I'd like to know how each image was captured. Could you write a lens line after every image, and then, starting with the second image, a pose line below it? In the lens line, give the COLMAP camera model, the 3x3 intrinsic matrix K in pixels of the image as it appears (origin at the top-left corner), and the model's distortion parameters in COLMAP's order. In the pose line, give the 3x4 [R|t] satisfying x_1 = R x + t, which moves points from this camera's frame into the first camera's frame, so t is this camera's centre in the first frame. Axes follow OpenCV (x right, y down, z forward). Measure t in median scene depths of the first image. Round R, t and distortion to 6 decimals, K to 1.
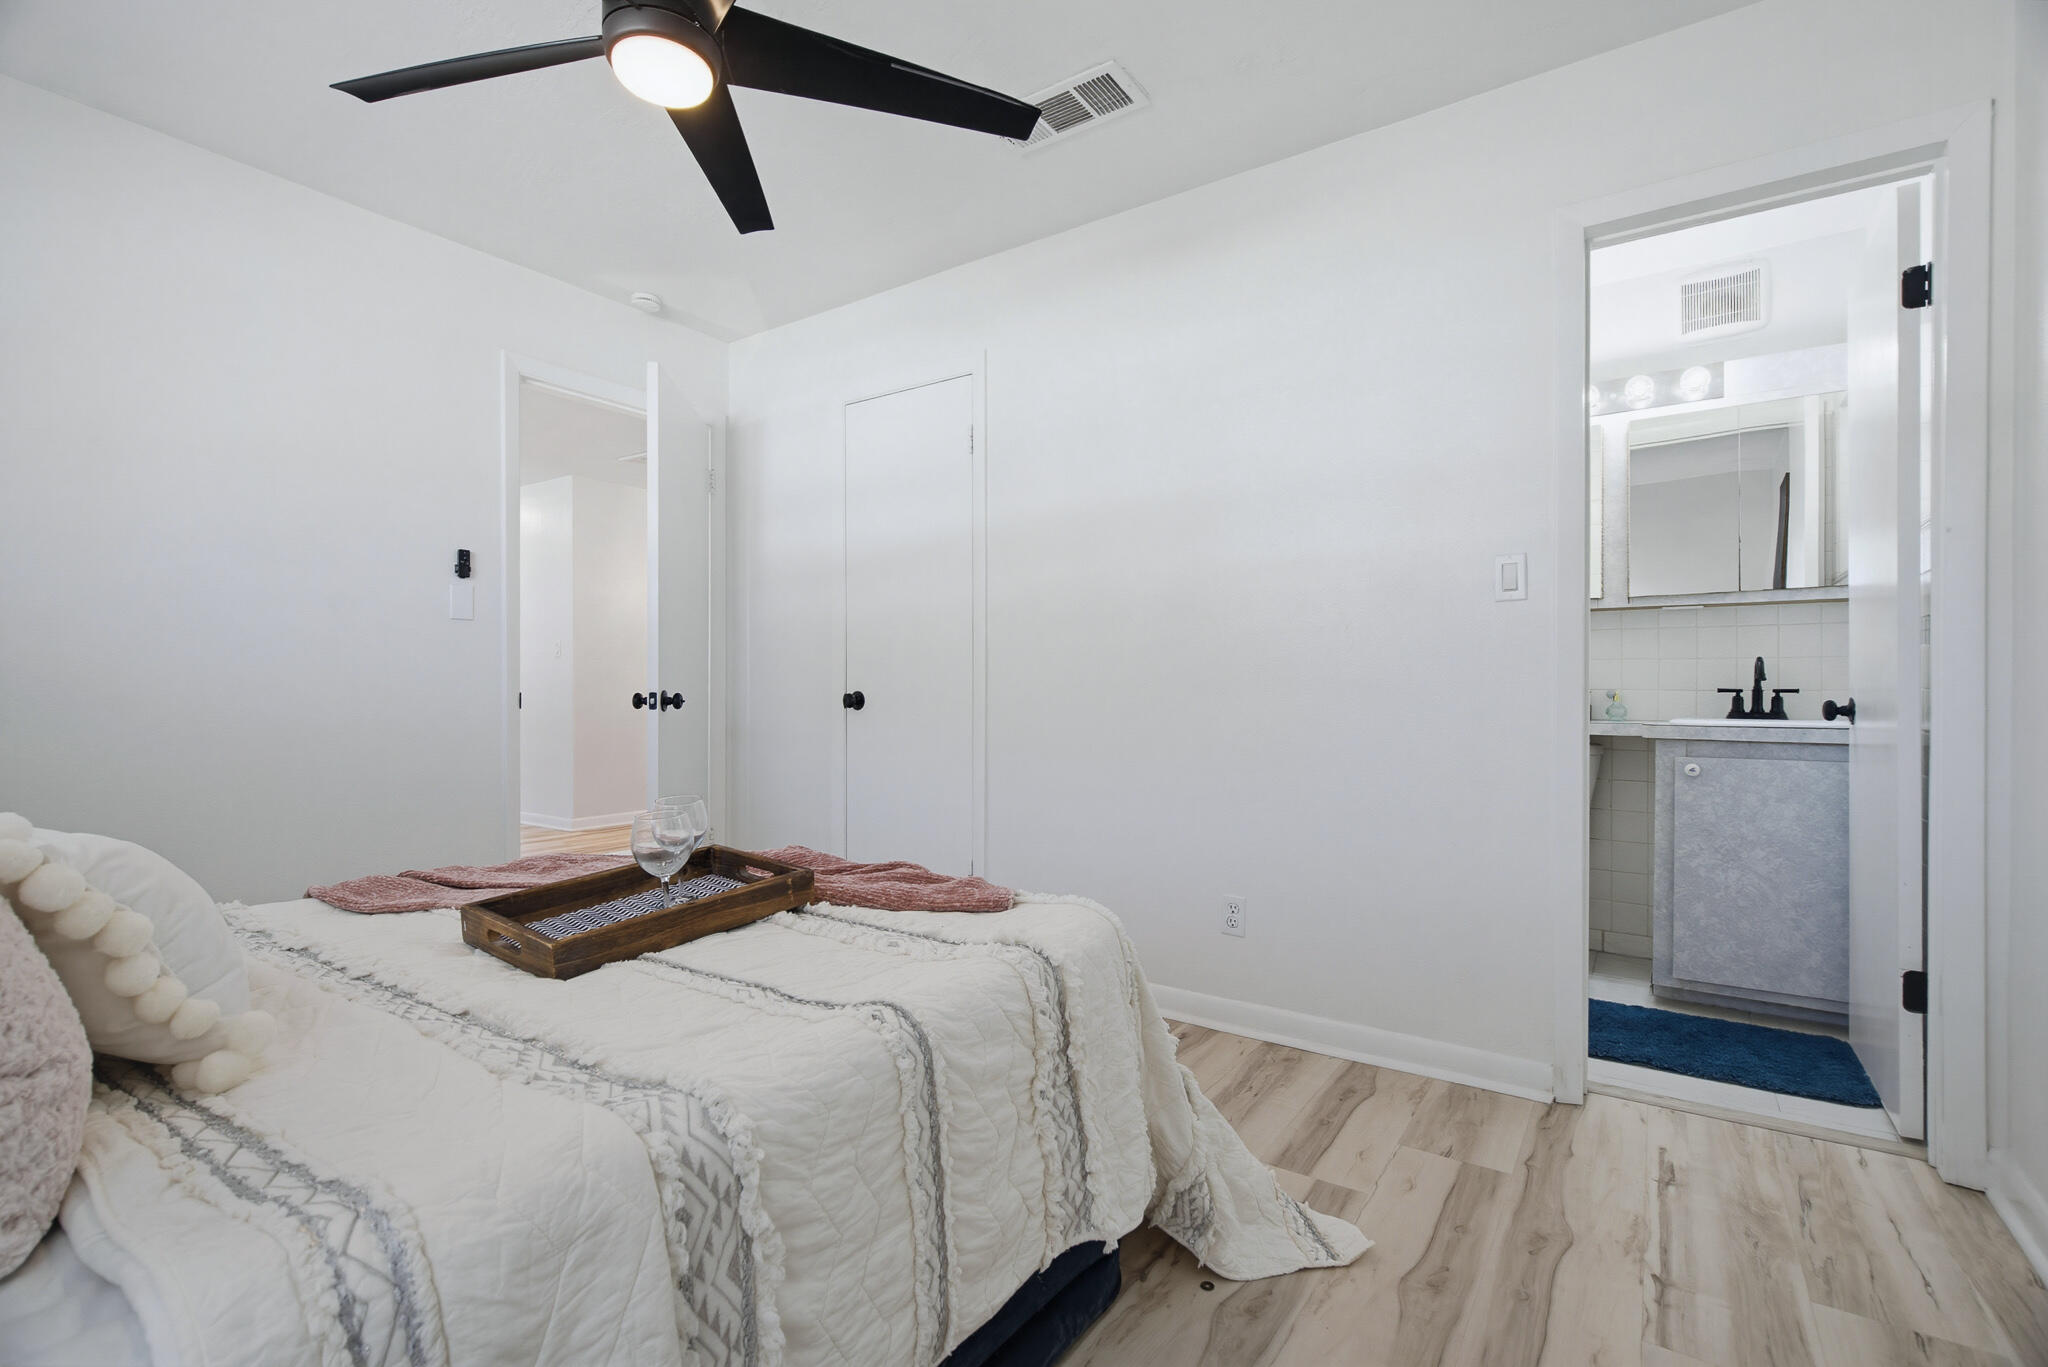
lens RADIAL K [[924.0, 0, 1029.3], [0, 924.0, 676.1], [0, 0, 1]] dist [0.002434, 0.000230]
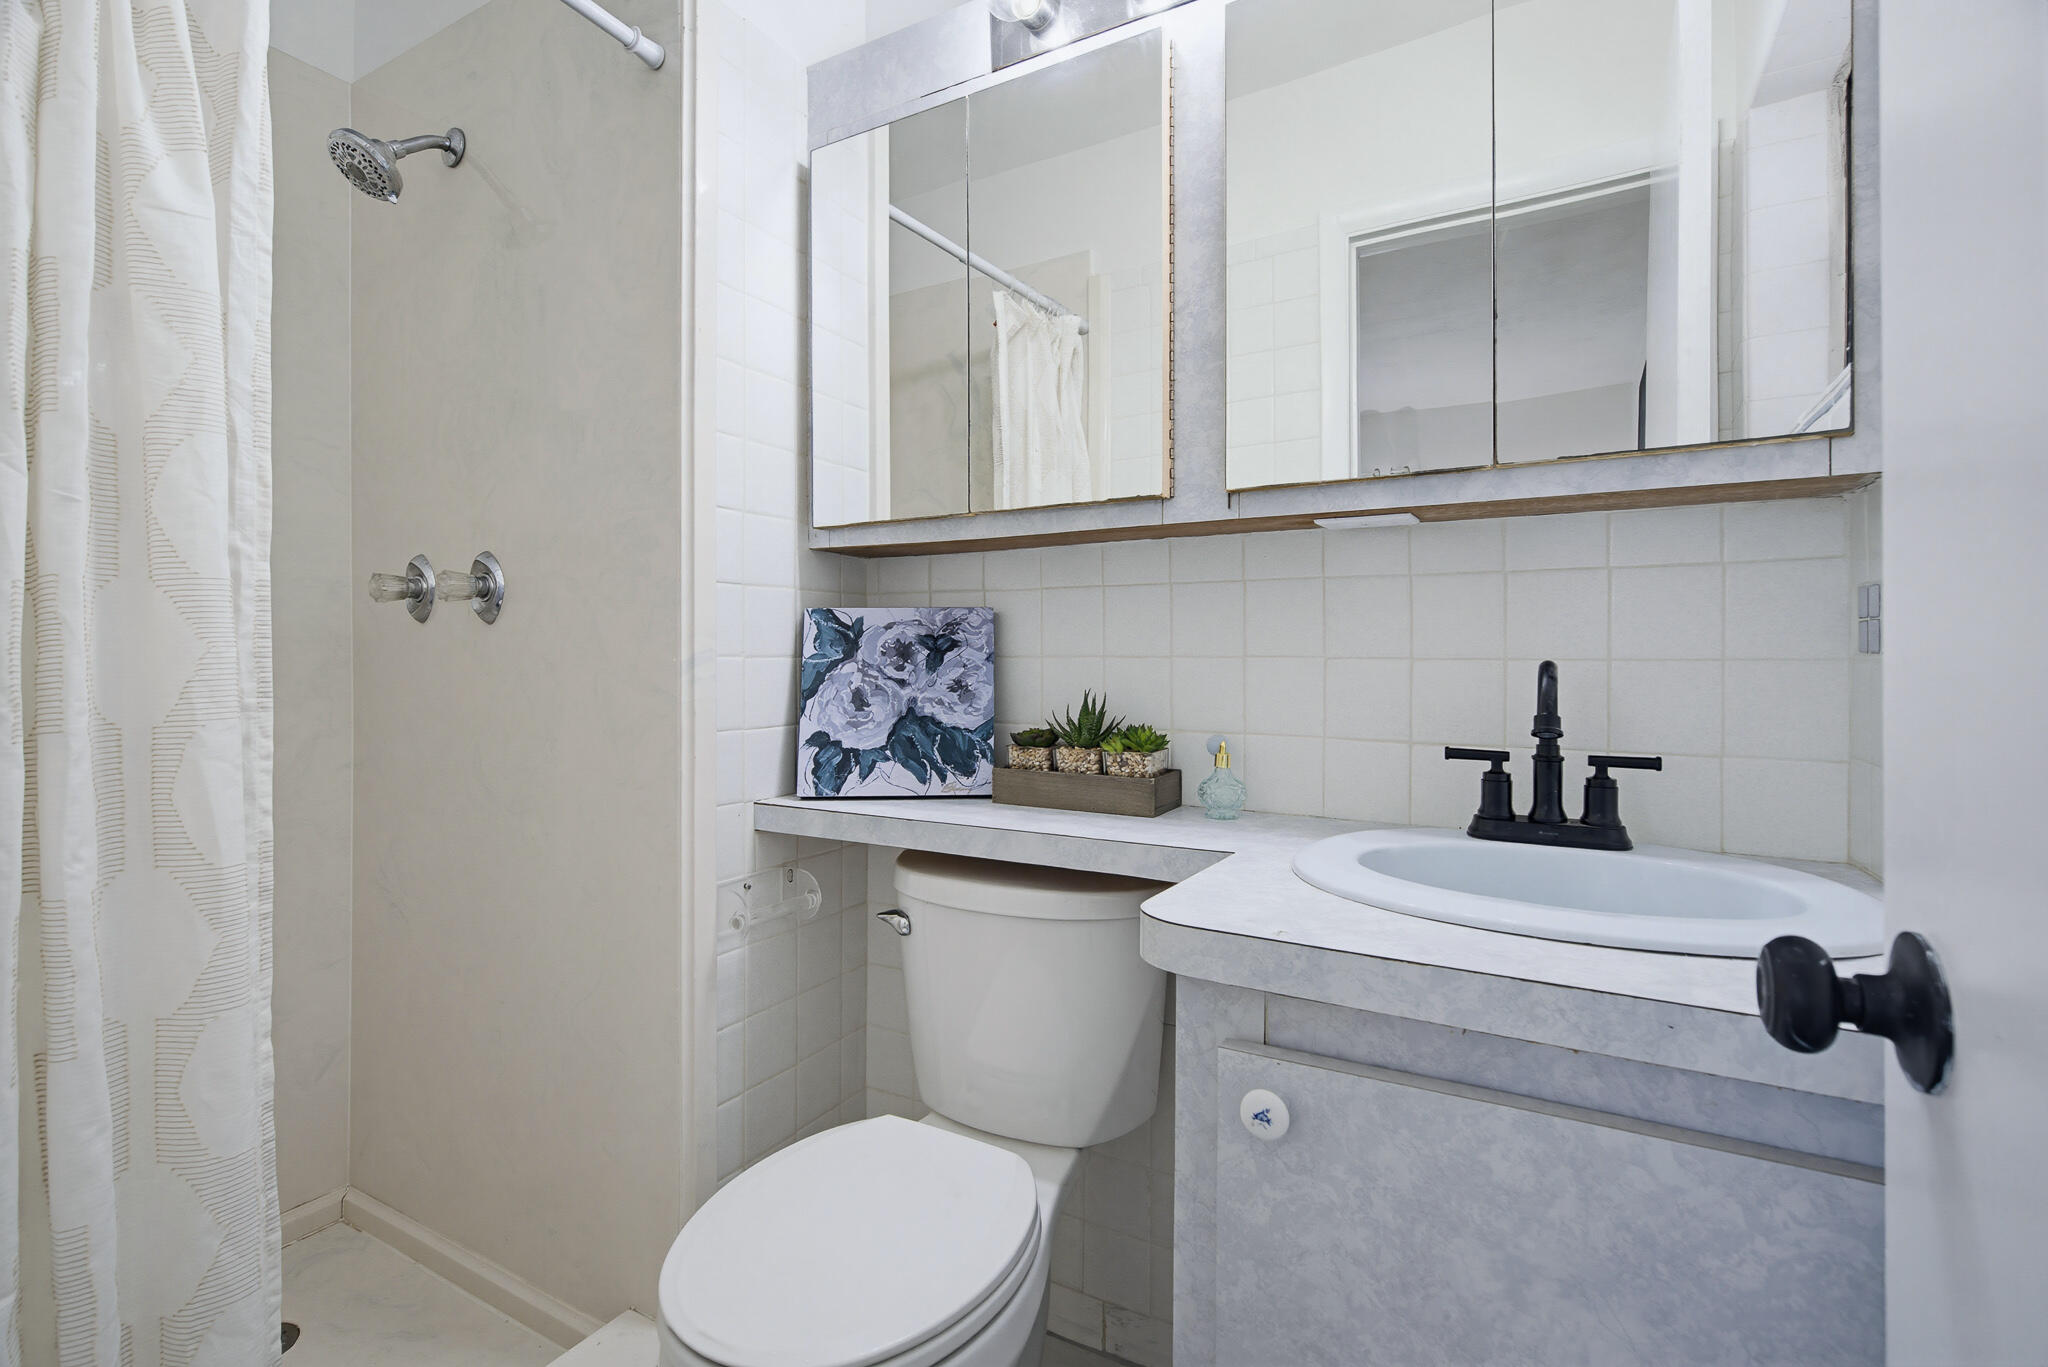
lens RADIAL K [[937.7, 0, 1027.9], [0, 937.7, 658.7], [0, 0, 1]] dist [0.002309, 0.000419]
pose [[0.996471, -0.009366, 0.083415, 0.572245], [0.008577, 0.999915, 0.009819, -0.025287], [-0.083500, -0.009069, 0.996467, 0.678110]]
